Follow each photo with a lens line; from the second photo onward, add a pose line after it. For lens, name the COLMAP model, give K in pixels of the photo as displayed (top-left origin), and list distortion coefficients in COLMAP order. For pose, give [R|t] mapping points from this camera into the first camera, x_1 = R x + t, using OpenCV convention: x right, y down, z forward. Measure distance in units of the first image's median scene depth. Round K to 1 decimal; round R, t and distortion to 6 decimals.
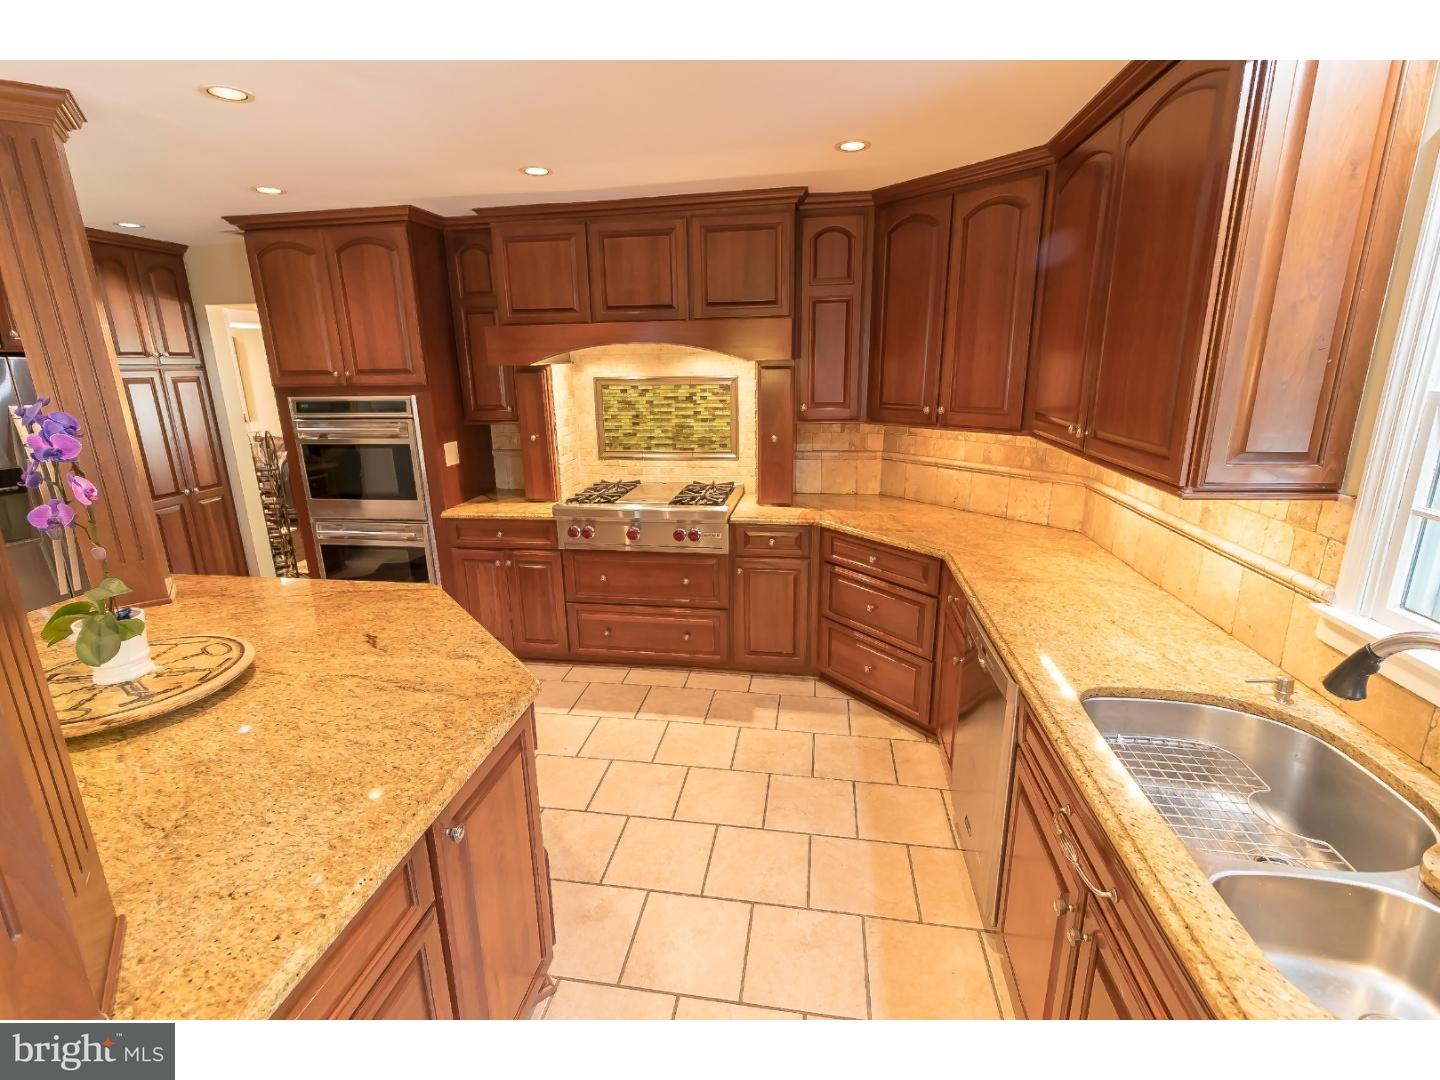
lens RADIAL K [[658.7, 0, 713.5], [0, 658.7, 535.2], [0, 0, 1]] dist [0.004353, 0.000038]
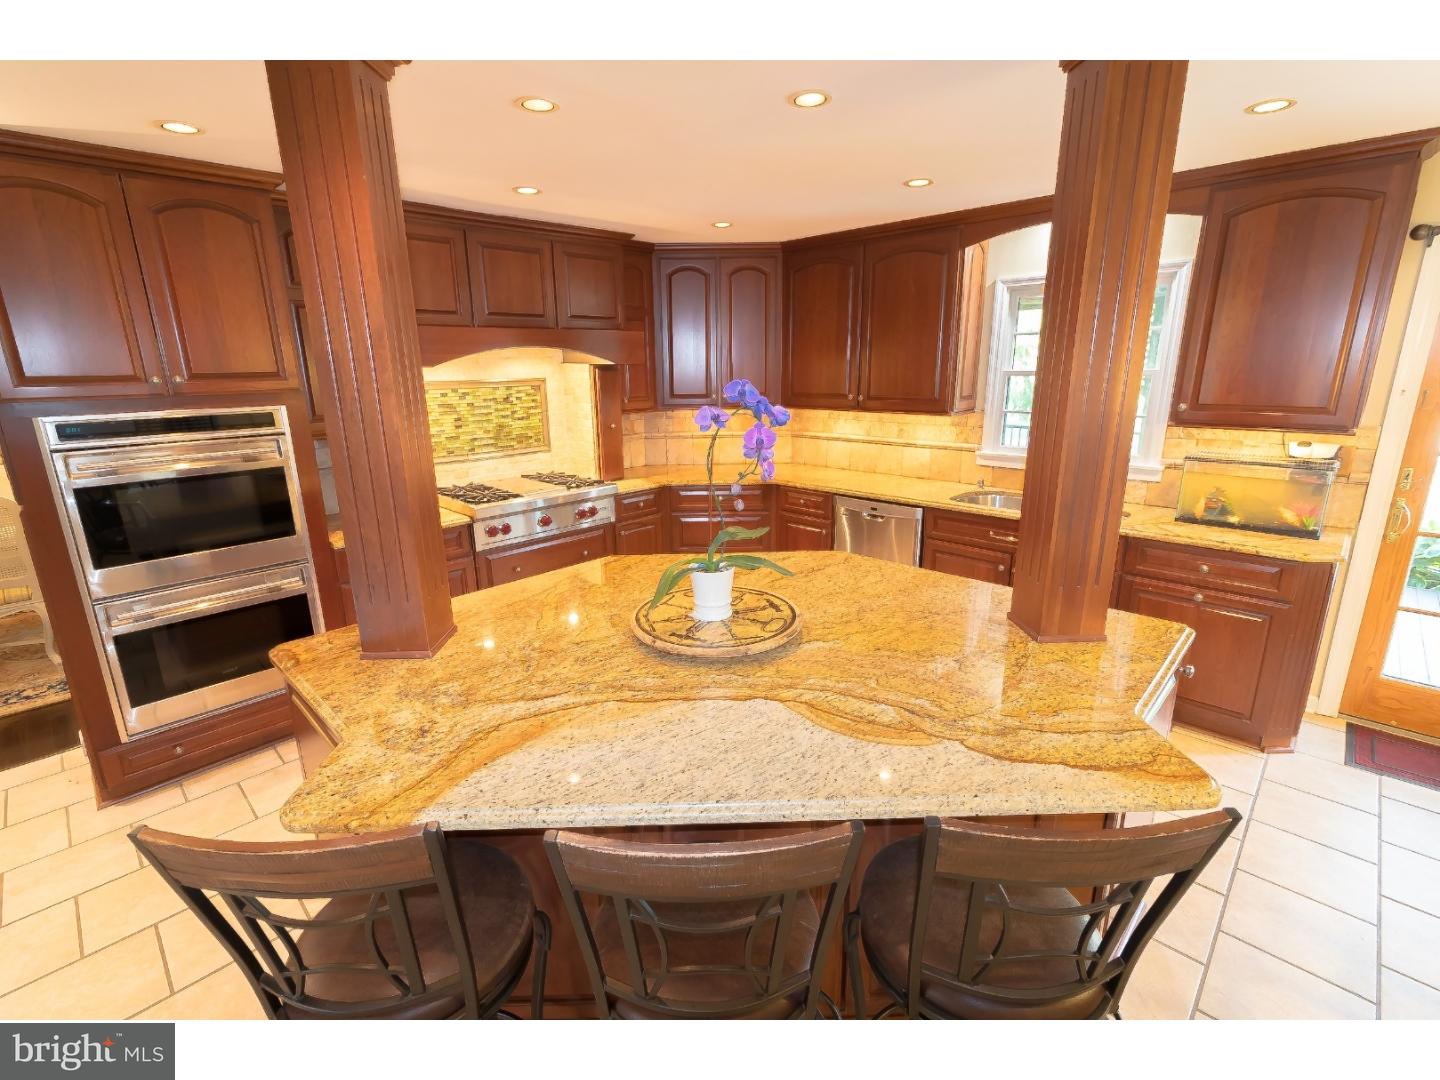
lens RADIAL K [[658.7, 0, 713.0], [0, 658.7, 533.9], [0, 0, 1]] dist [0.004353, 0.000038]
pose [[0.574633, -0.199591, 0.793701, -0.853105], [0.215821, 0.972434, 0.088284, -0.017225], [-0.789442, 0.120566, 0.601868, 0.123409]]
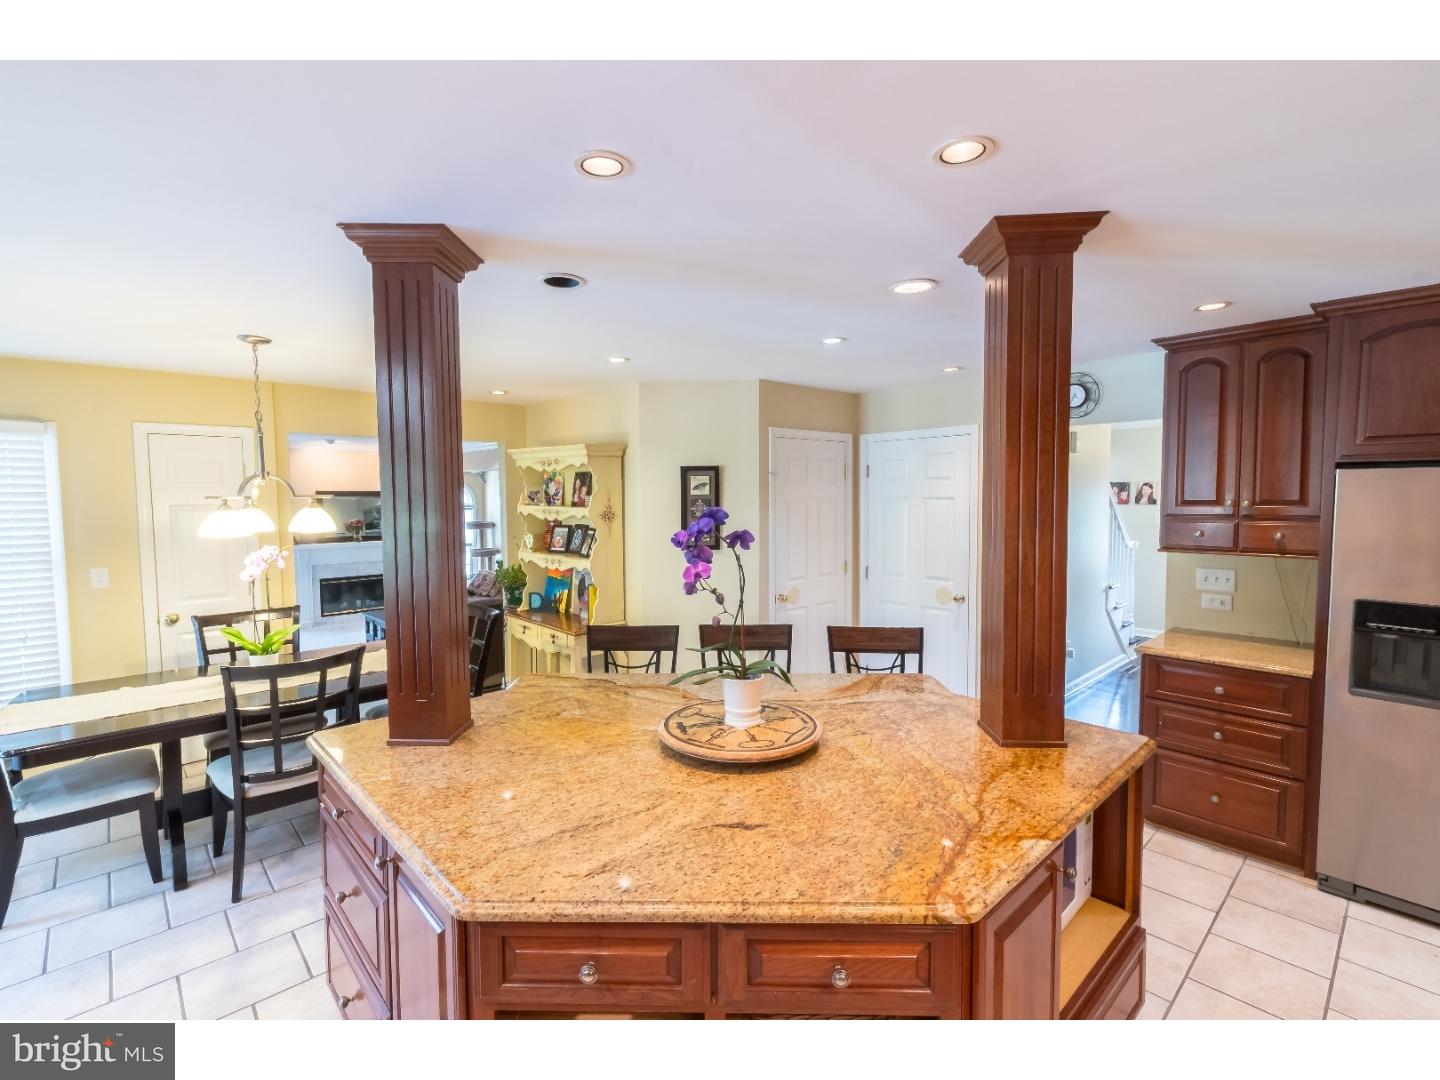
lens RADIAL K [[658.7, 0, 709.0], [0, 658.7, 535.4], [0, 0, 1]] dist [0.004353, 0.000038]
pose [[-0.620100, 0.073367, -0.781085, 0.054678], [-0.182771, 0.954712, 0.234777, -0.197588], [0.762936, 0.288345, -0.578607, 0.745191]]
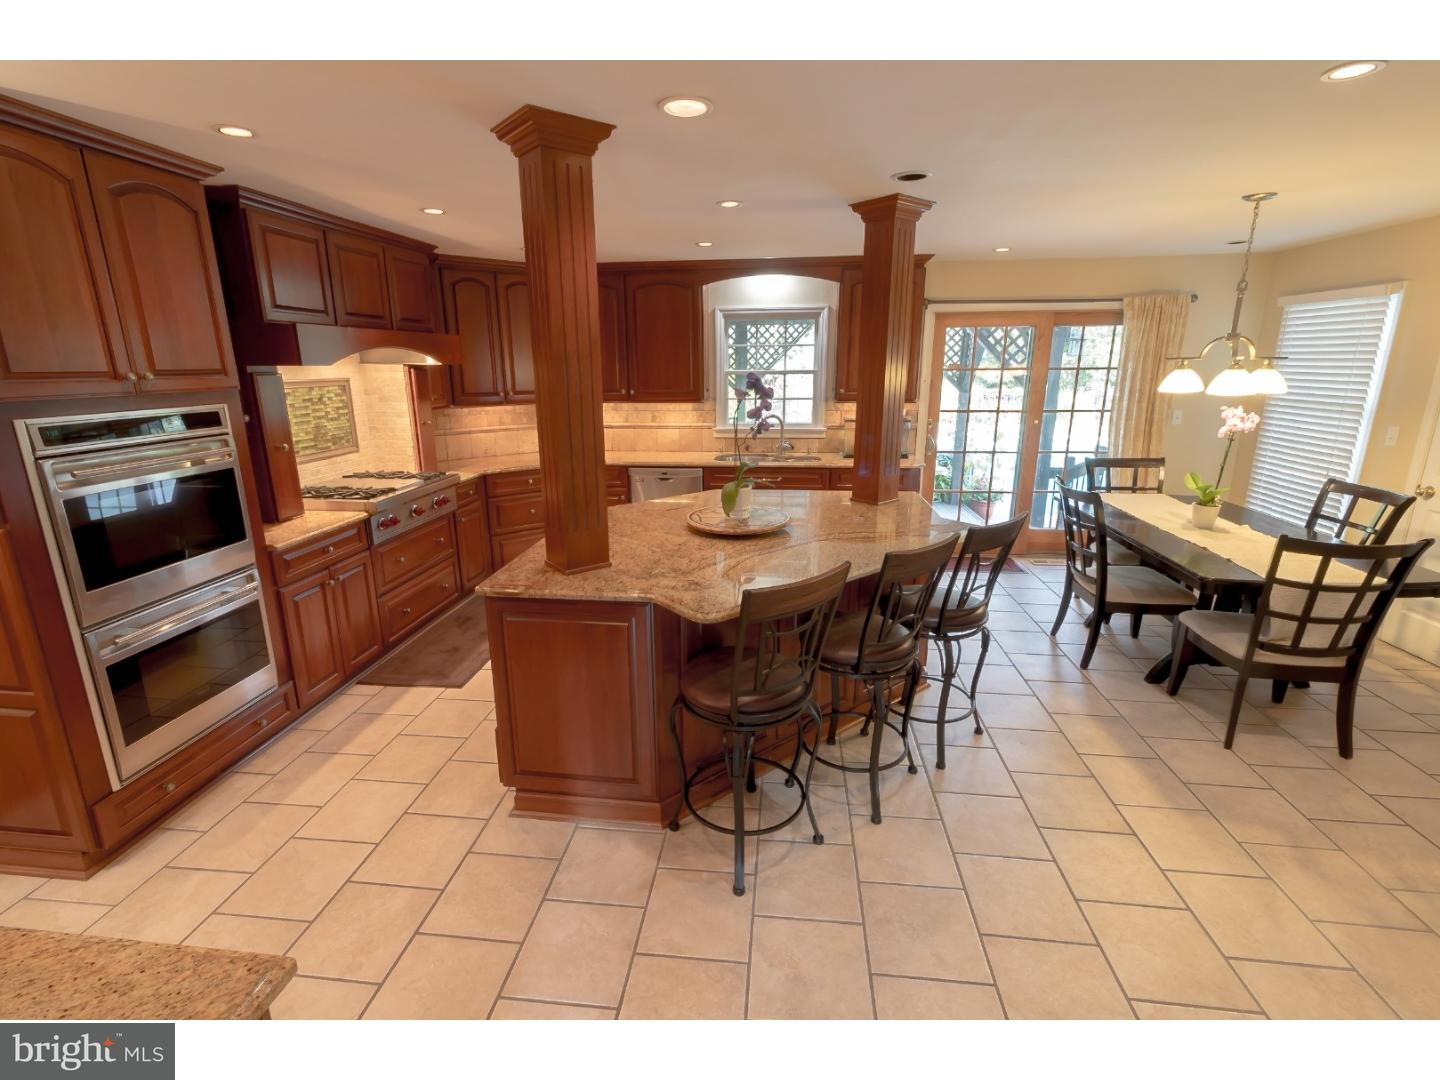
lens RADIAL K [[658.7, 0, 712.1], [0, 658.7, 531.7], [0, 0, 1]] dist [0.004353, 0.000038]
pose [[-0.045179, -0.233010, 0.971424, -1.310464], [0.265323, 0.934694, 0.236539, -0.106881], [-0.963100, 0.268428, 0.019595, 0.492613]]
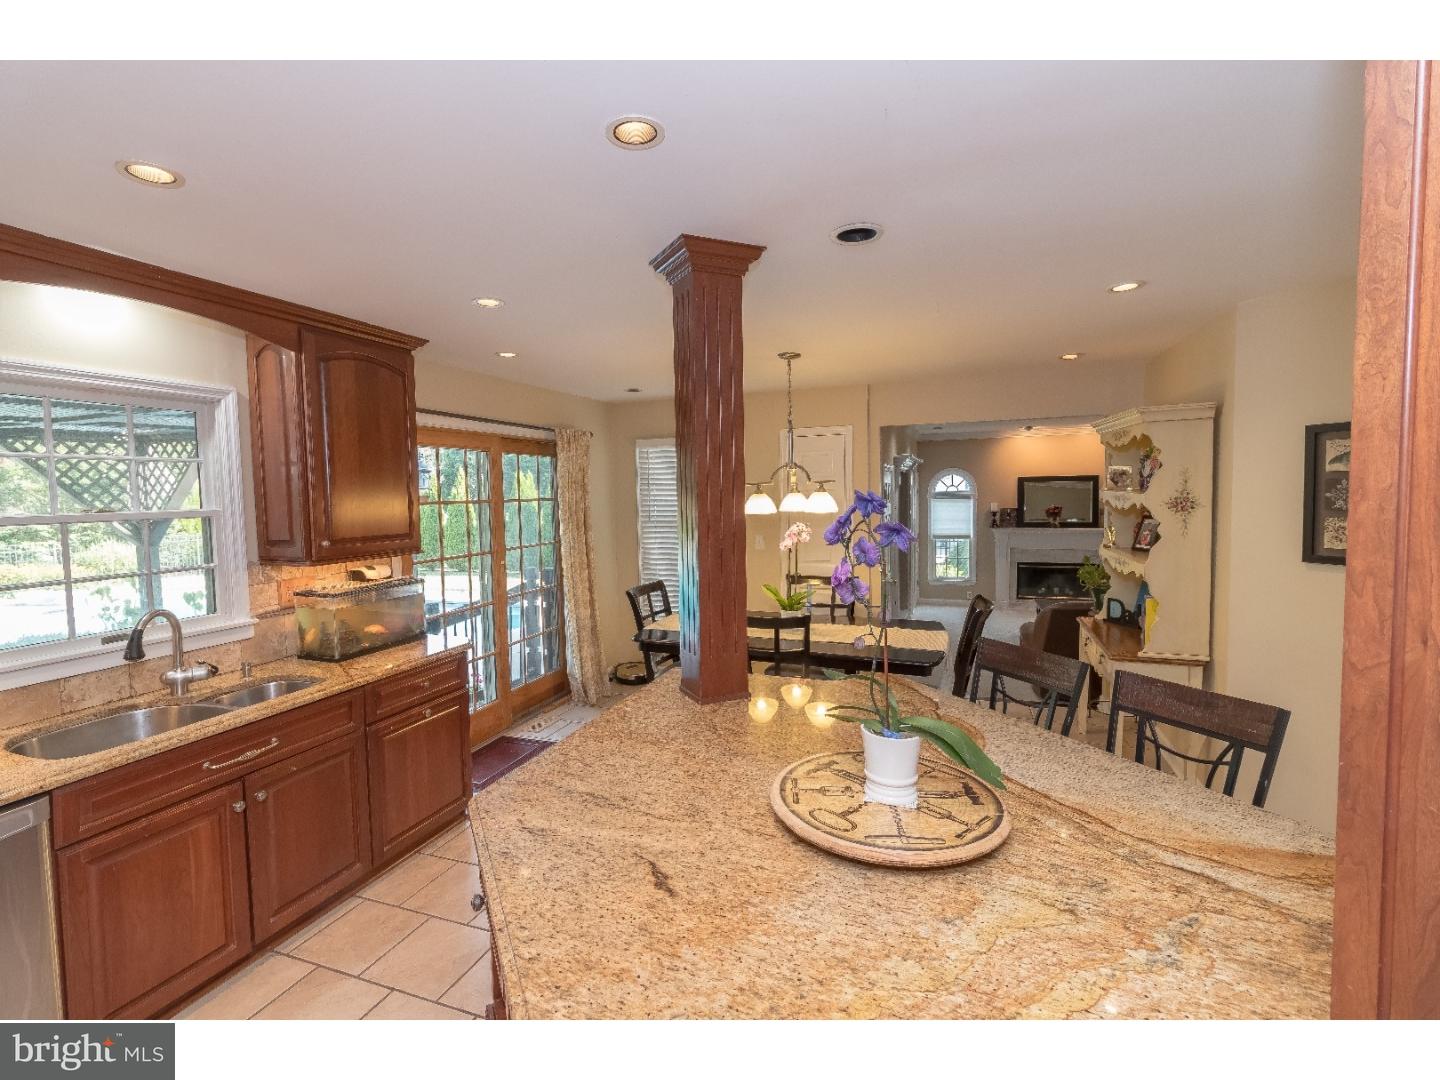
lens RADIAL K [[658.7, 0, 711.0], [0, 658.7, 531.7], [0, 0, 1]] dist [0.004353, 0.000038]
pose [[-0.978739, 0.024397, 0.203655, -0.396515], [0.087657, 0.947414, 0.307771, -0.200763], [-0.185437, 0.319079, -0.929409, 0.832238]]
